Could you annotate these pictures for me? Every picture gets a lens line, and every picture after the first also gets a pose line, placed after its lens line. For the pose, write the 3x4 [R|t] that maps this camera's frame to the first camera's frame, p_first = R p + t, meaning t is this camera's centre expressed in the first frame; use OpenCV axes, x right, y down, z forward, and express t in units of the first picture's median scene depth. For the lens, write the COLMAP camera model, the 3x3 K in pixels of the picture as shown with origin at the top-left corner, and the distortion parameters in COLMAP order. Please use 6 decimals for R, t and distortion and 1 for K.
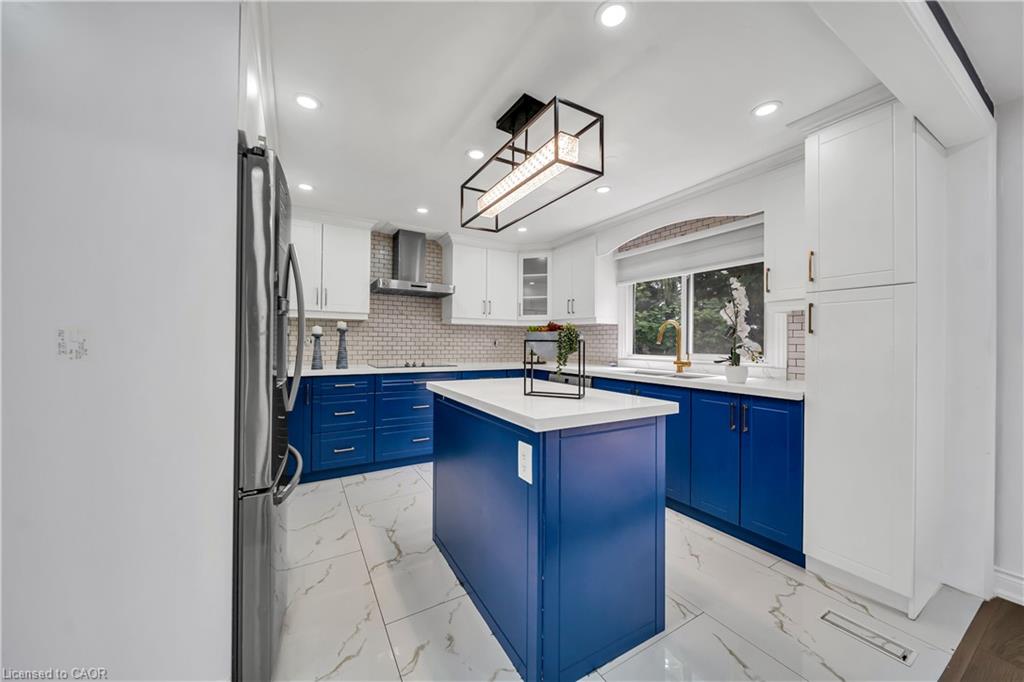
lens RADIAL K [[366.0, 0, 512.0], [0, 366.0, 341.0], [0, 0, 1]] dist [-0.000317, -0.000112]
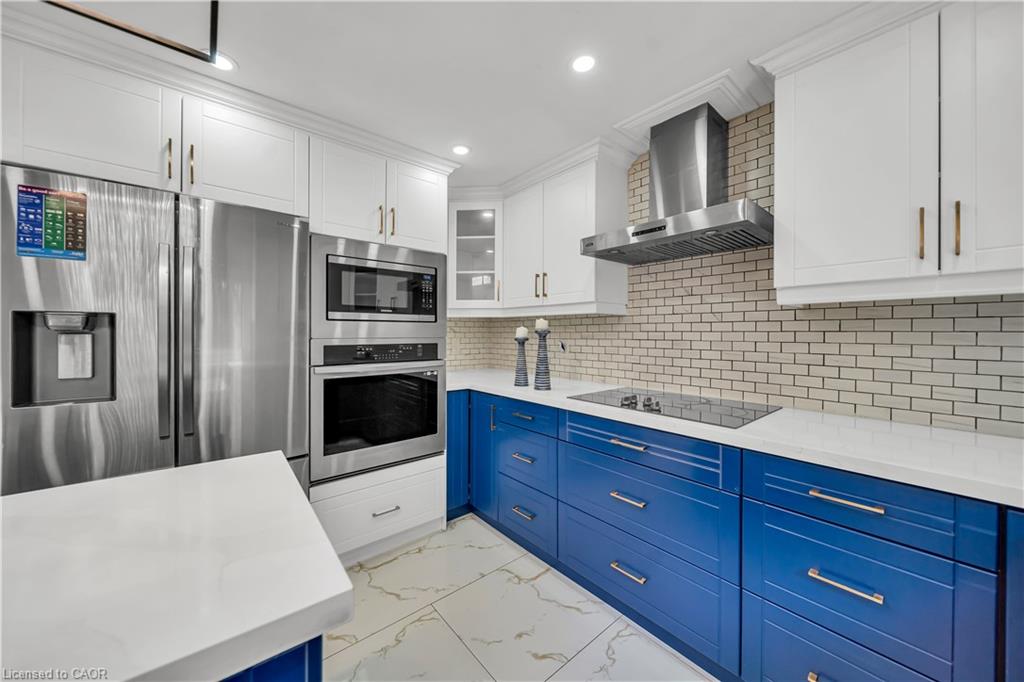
lens RADIAL K [[366.0, 0, 512.0], [0, 366.0, 341.0], [0, 0, 1]] dist [-0.000317, -0.000112]
pose [[0.162242, 0.015099, -0.986636, 0.152145], [0.006181, 0.999848, 0.016318, -0.020895], [0.986732, -0.008745, 0.162124, 0.704463]]
